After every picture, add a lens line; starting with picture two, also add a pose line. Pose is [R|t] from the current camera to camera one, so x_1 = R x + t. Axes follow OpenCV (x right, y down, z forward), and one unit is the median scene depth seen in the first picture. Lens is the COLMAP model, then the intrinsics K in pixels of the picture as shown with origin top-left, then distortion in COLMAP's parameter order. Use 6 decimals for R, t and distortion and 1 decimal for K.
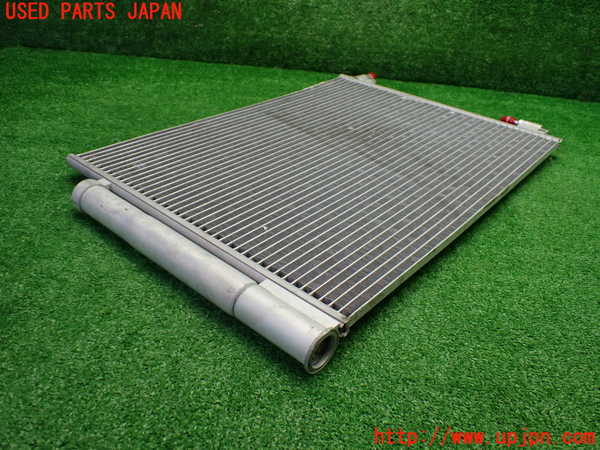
lens RADIAL K [[538.3, 0, 300.0], [0, 538.3, 225.0], [0, 0, 1]] dist [-0.044596, -0.006546]
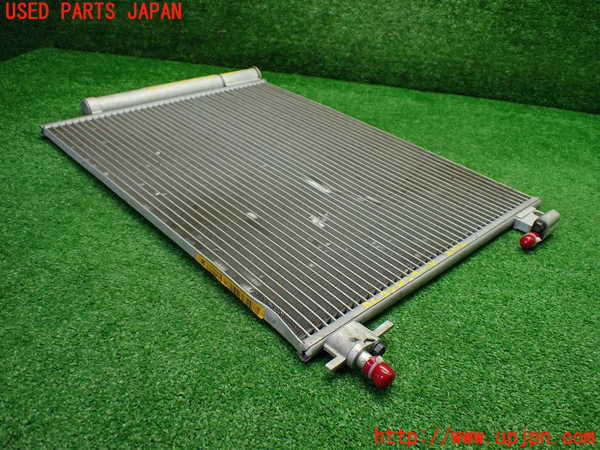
lens RADIAL K [[538.3, 0, 300.0], [0, 538.3, 225.0], [0, 0, 1]] dist [-0.044596, -0.006546]
pose [[0.996599, 0.044047, -0.069647, 0.099998], [-0.044917, 0.998930, -0.010988, 0.004063], [0.069088, 0.014079, 0.997511, -0.014895]]
